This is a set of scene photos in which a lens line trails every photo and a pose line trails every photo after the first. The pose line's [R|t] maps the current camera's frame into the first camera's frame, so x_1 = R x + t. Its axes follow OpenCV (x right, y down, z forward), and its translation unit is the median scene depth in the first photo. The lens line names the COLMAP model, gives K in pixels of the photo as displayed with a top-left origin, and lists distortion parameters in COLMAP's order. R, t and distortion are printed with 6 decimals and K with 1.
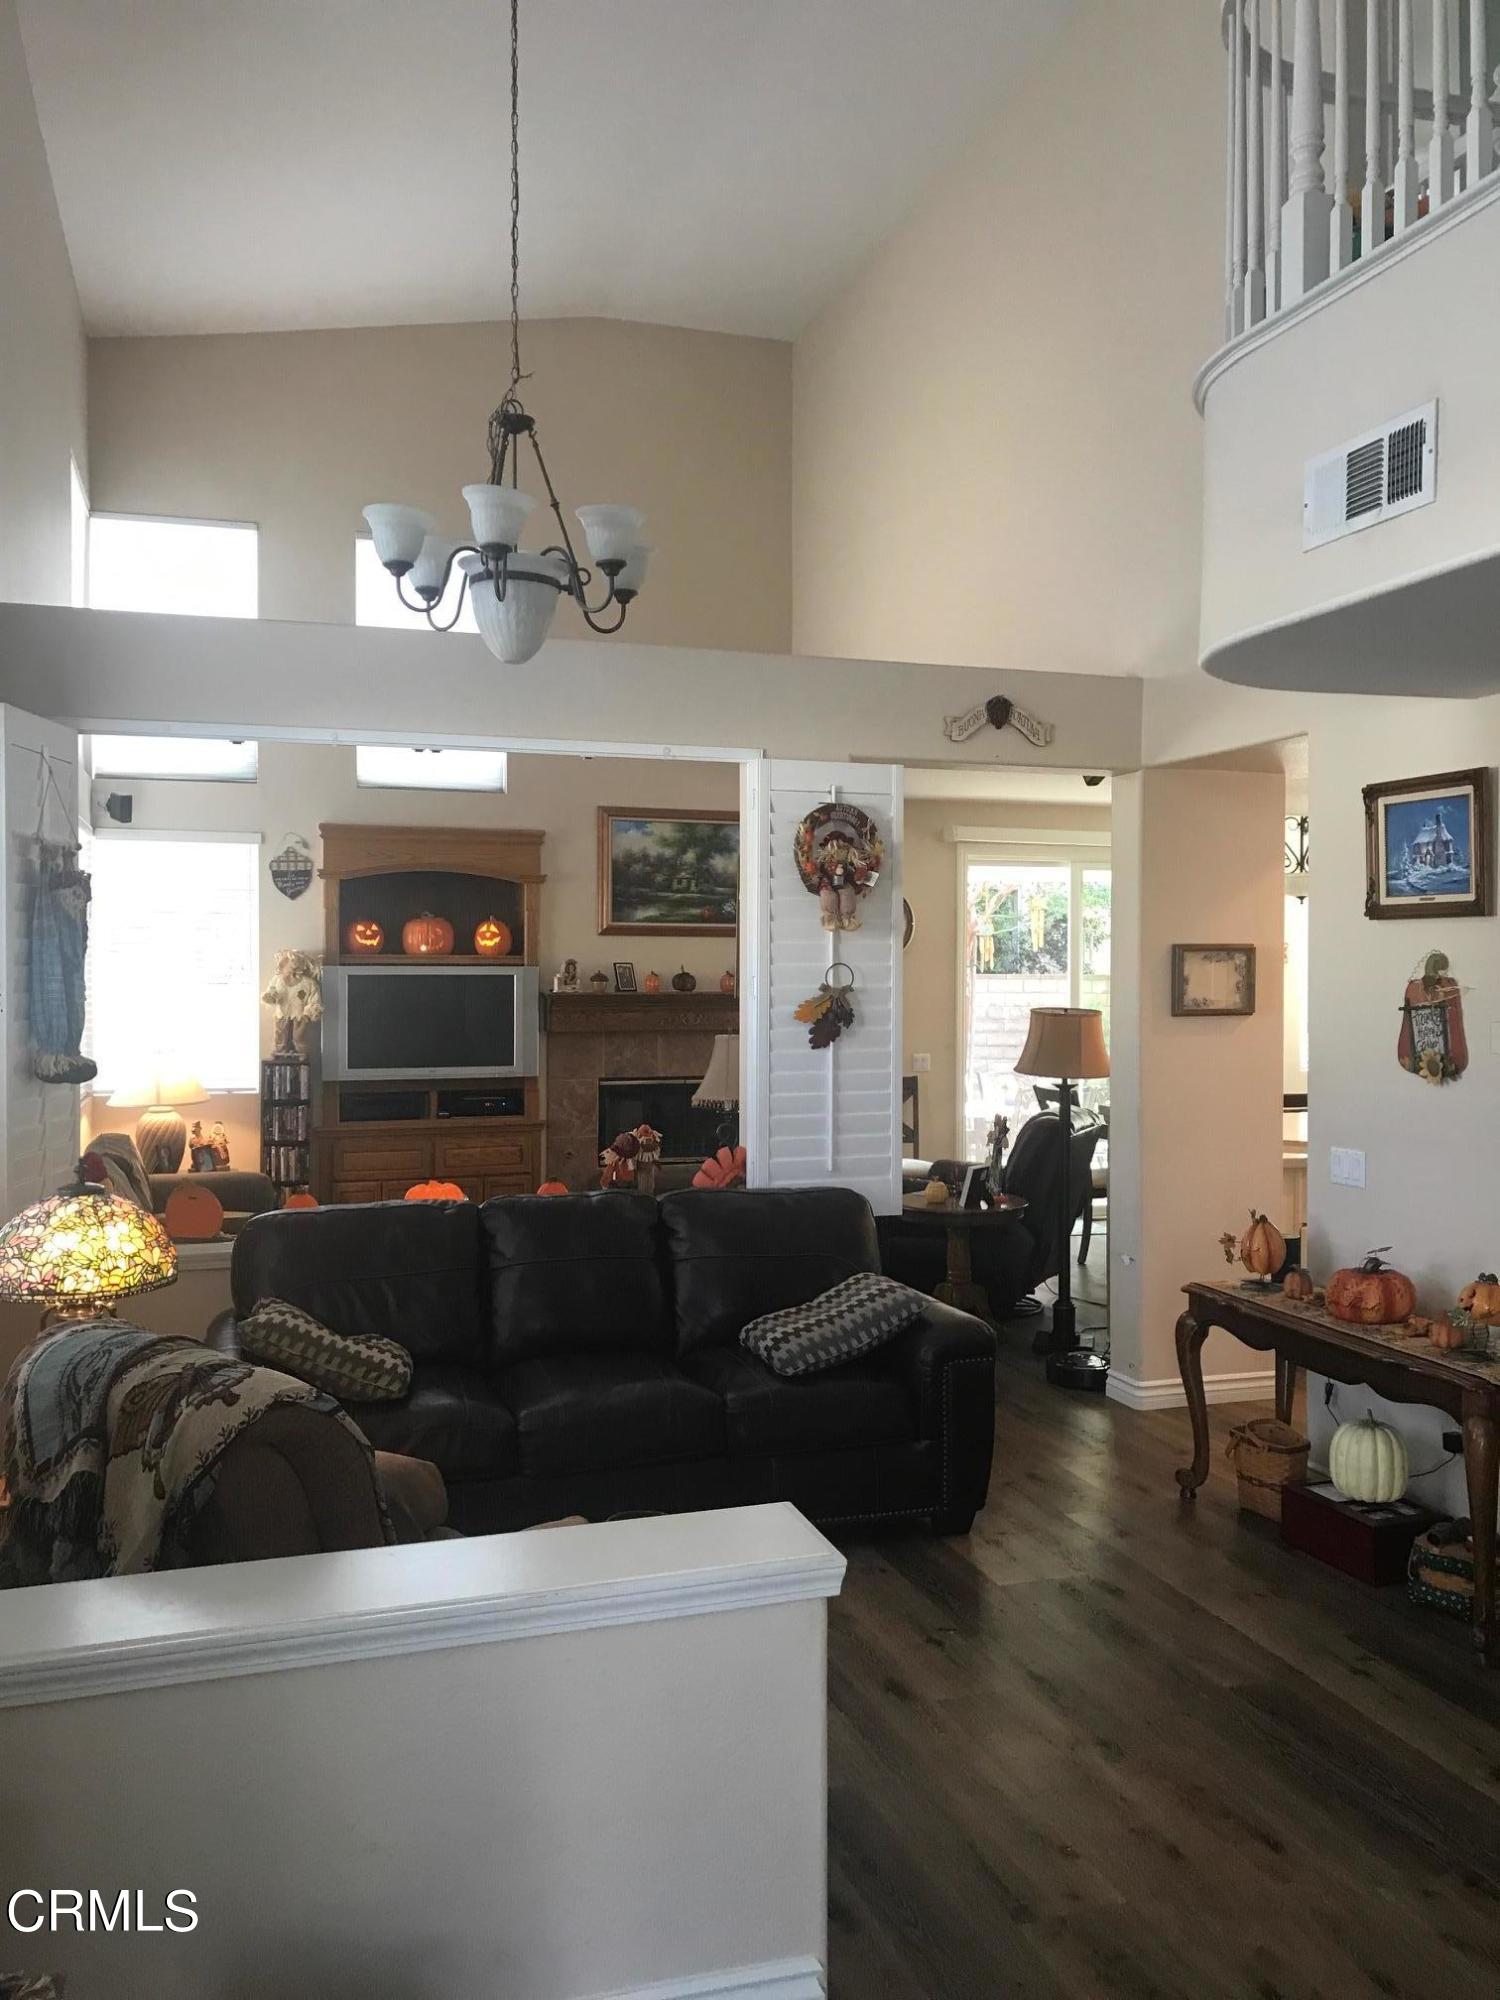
lens RADIAL K [[1575.3, 0, 750.0], [0, 1575.3, 1000.0], [0, 0, 1]] dist [0.005366, -0.000002]
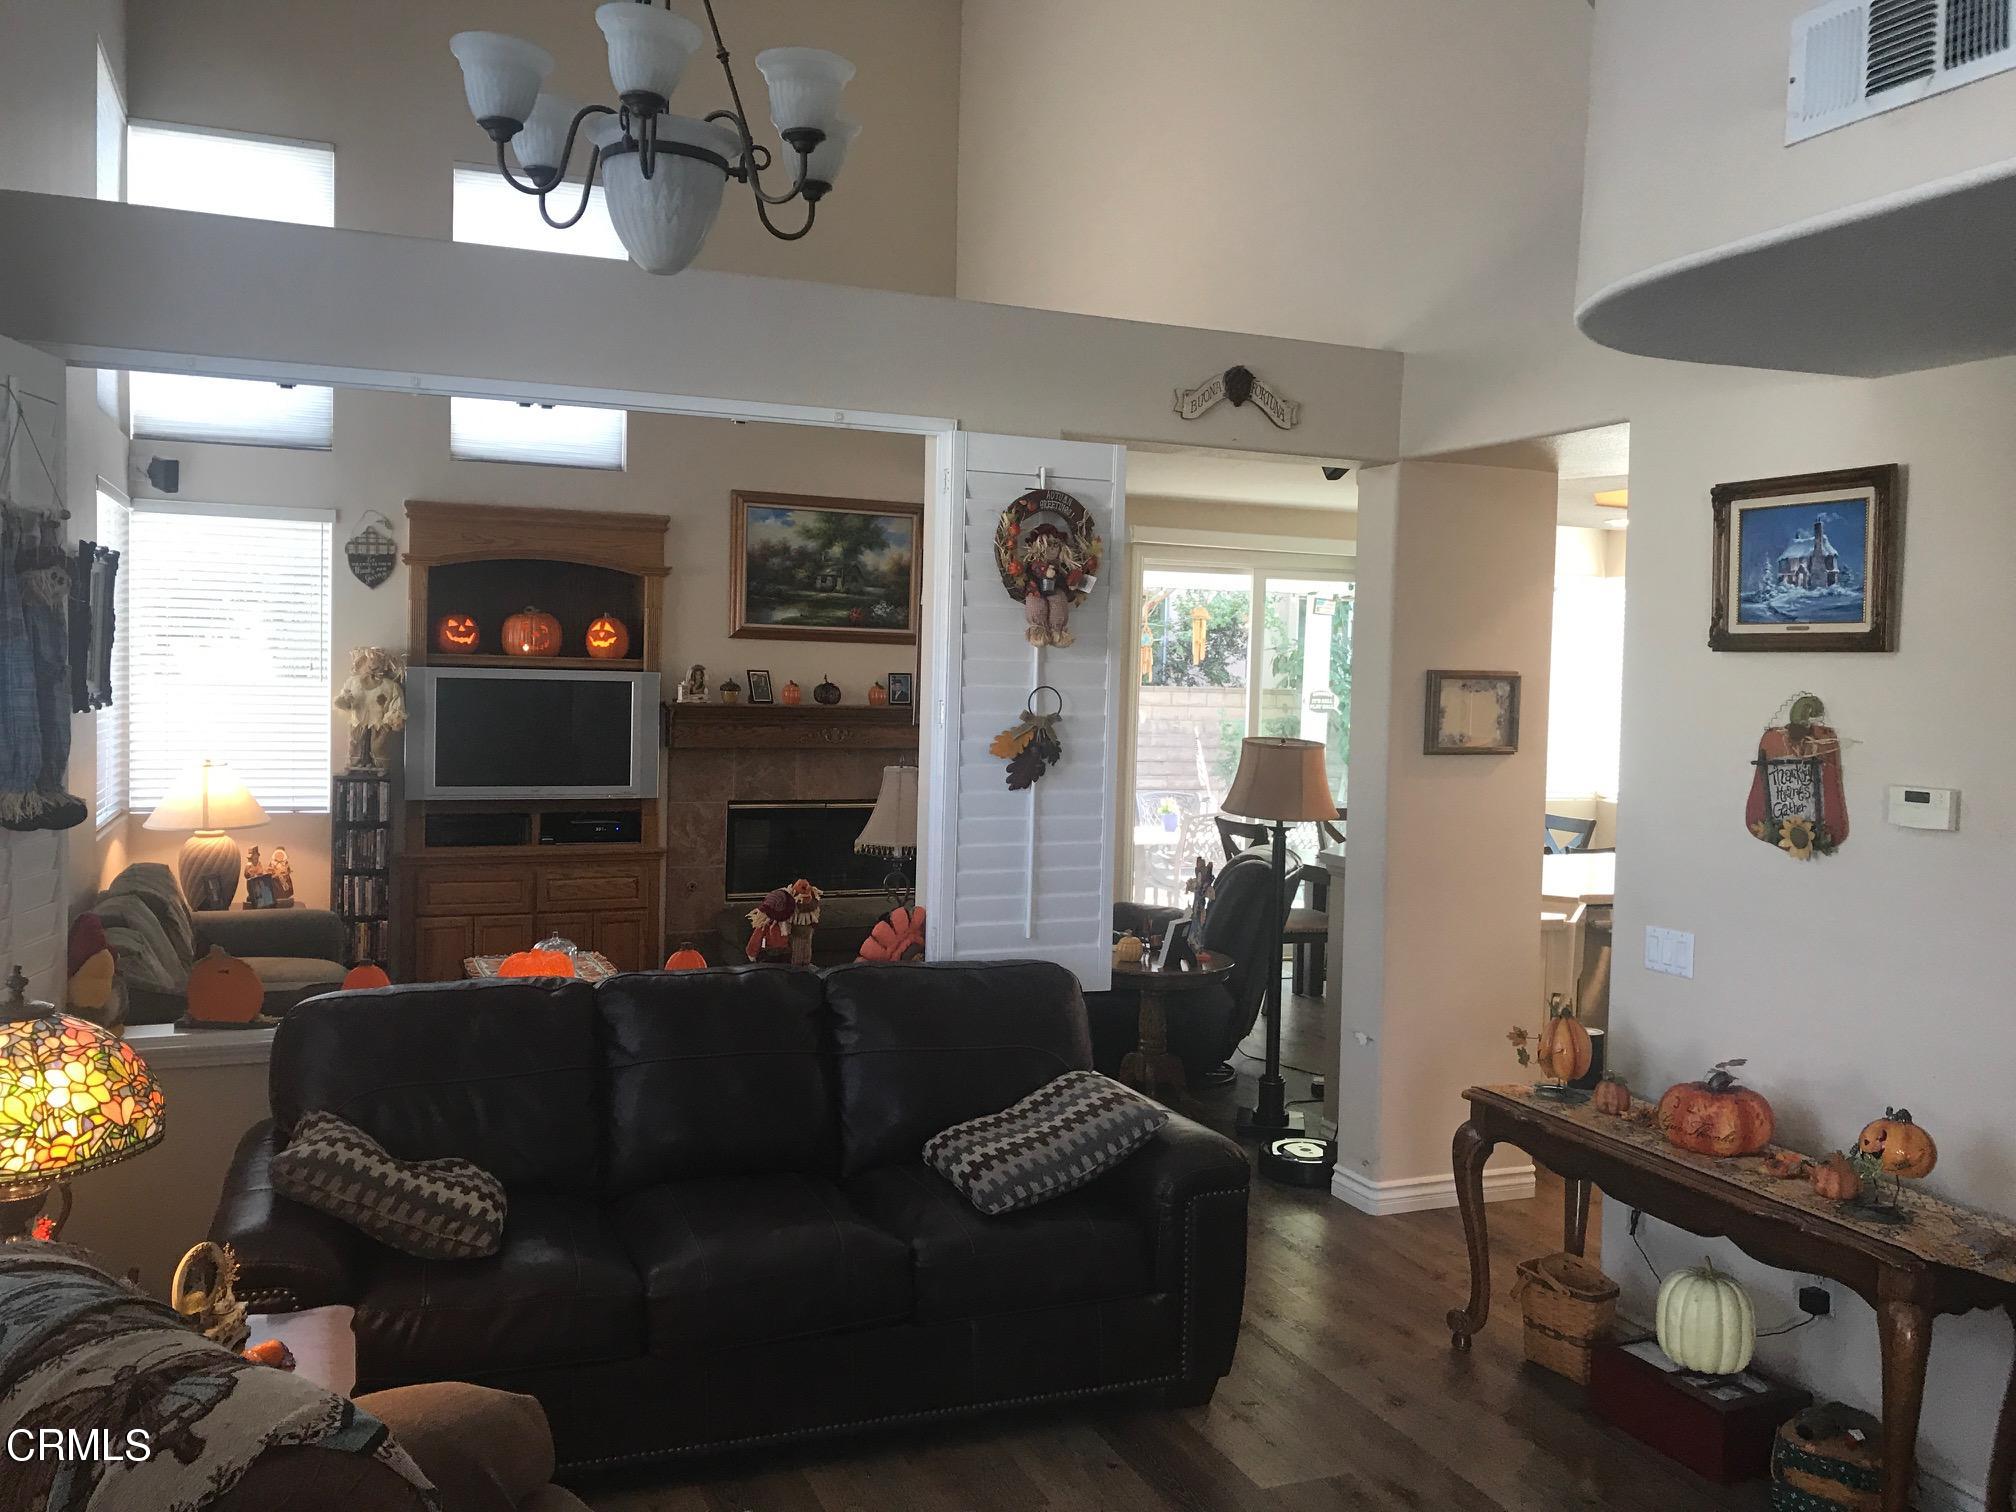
lens RADIAL K [[1653.7, 0, 995.6], [0, 1653.7, 753.5], [0, 0, 1]] dist [-0.006321, 0.021313]
pose [[0.997132, 0.018809, 0.073304, -0.034774], [-0.020907, 0.999390, 0.027964, -0.013193], [-0.072734, -0.029416, 0.996917, 0.162335]]
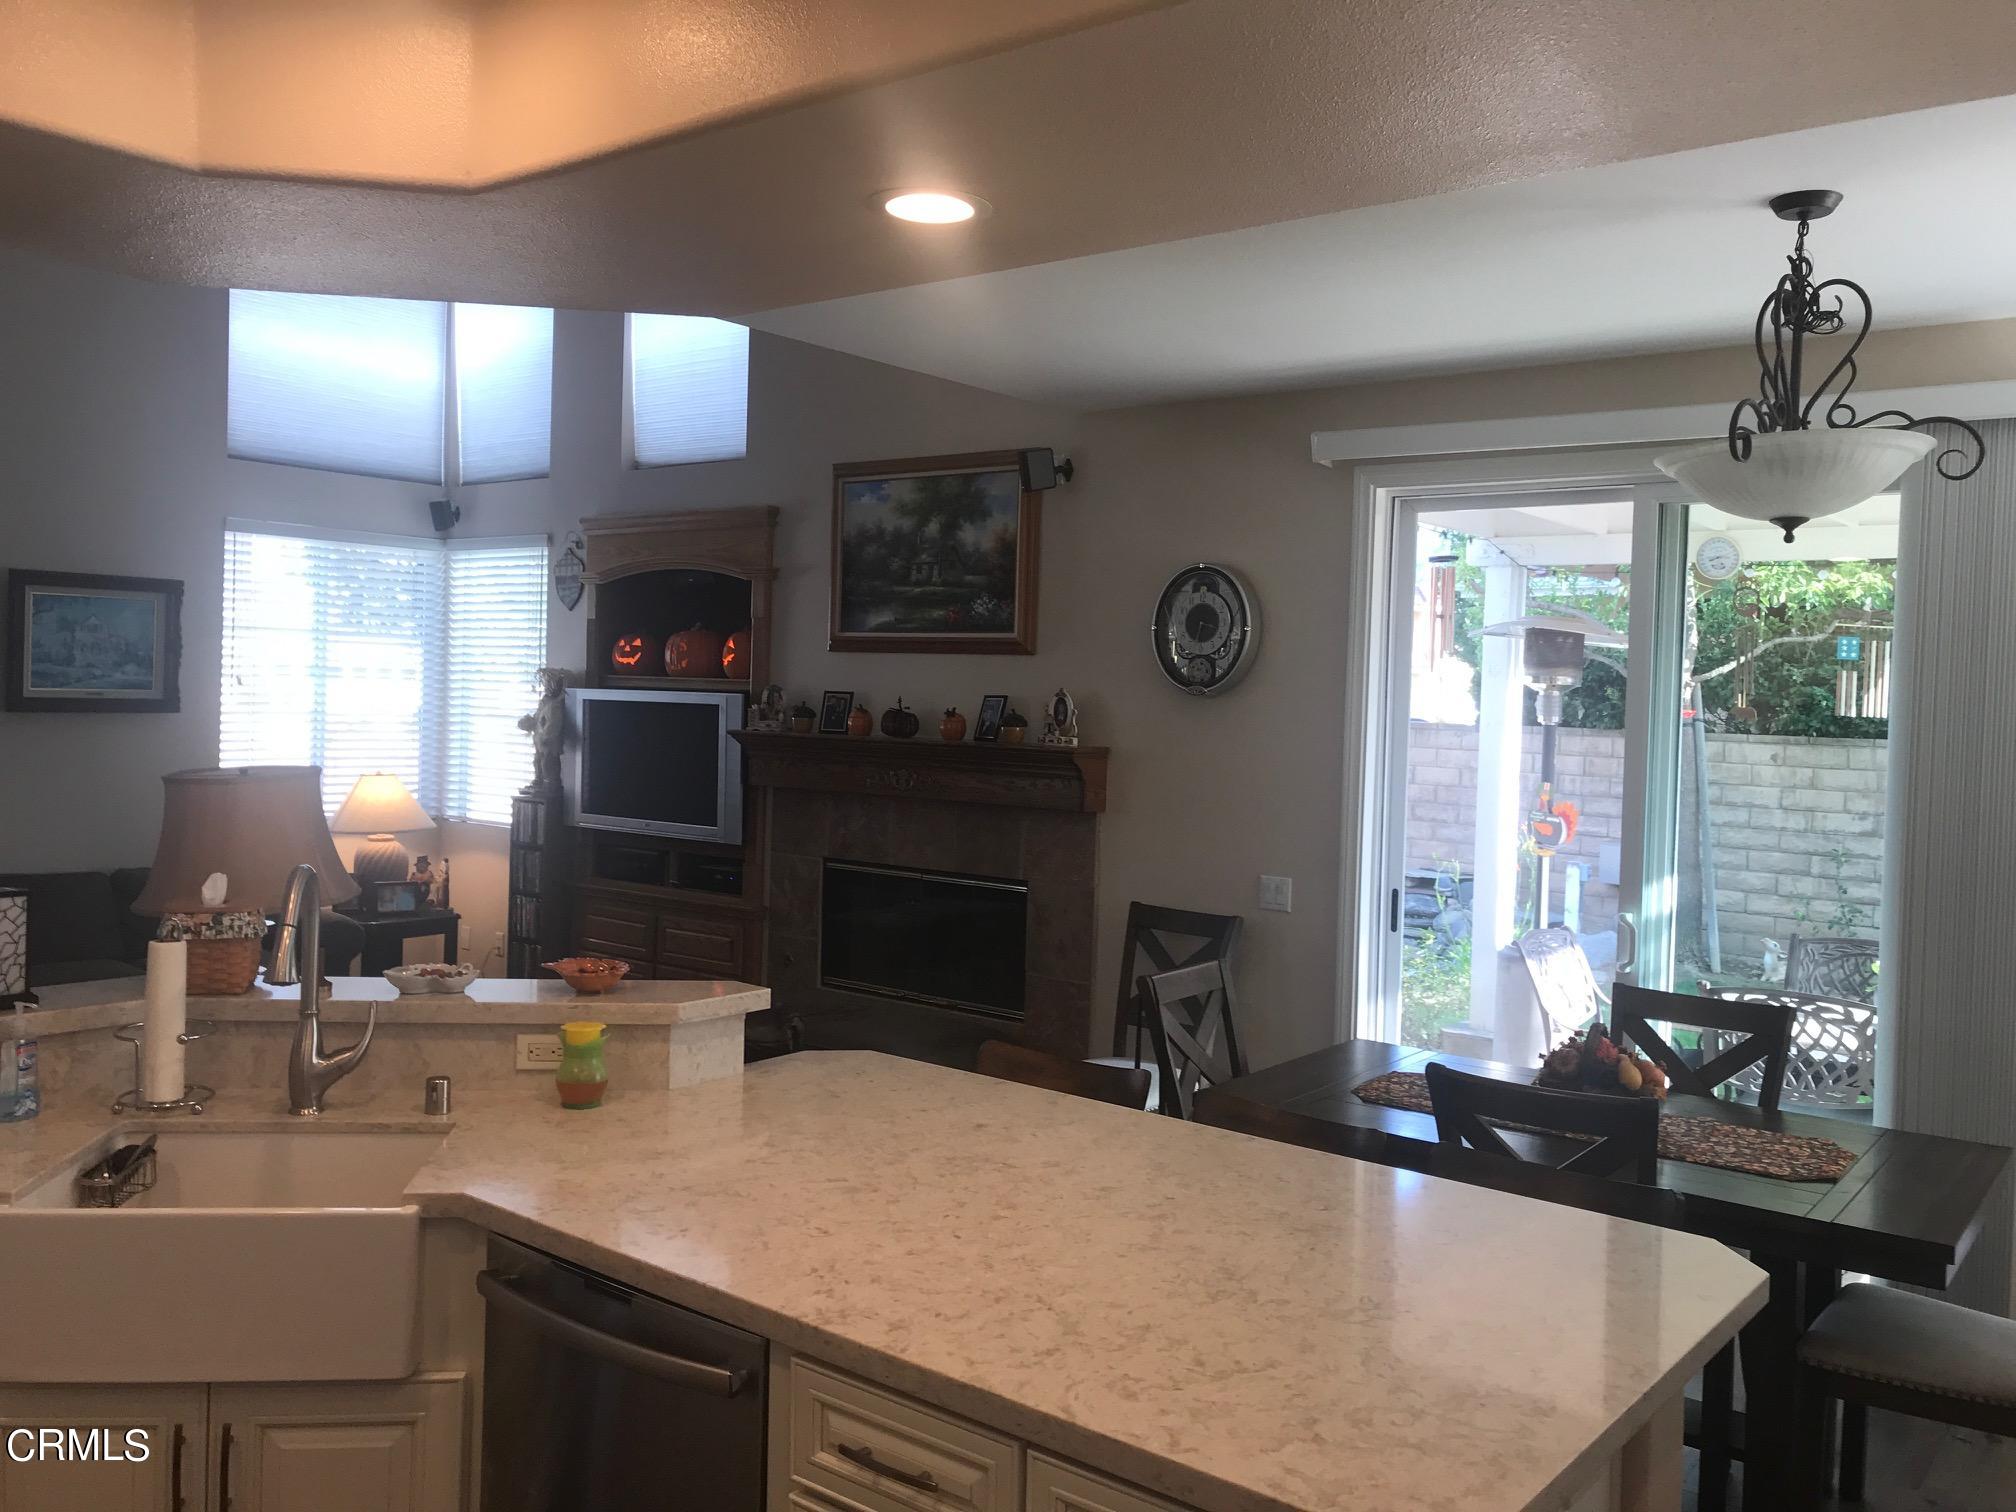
lens RADIAL K [[1653.7, 0, 995.6], [0, 1653.7, 753.5], [0, 0, 1]] dist [-0.006321, 0.021313]
pose [[0.552377, 0.043086, -0.832480, 1.250635], [-0.050568, 0.998556, 0.018128, -0.030408], [0.832059, 0.032083, 0.553758, 1.507885]]
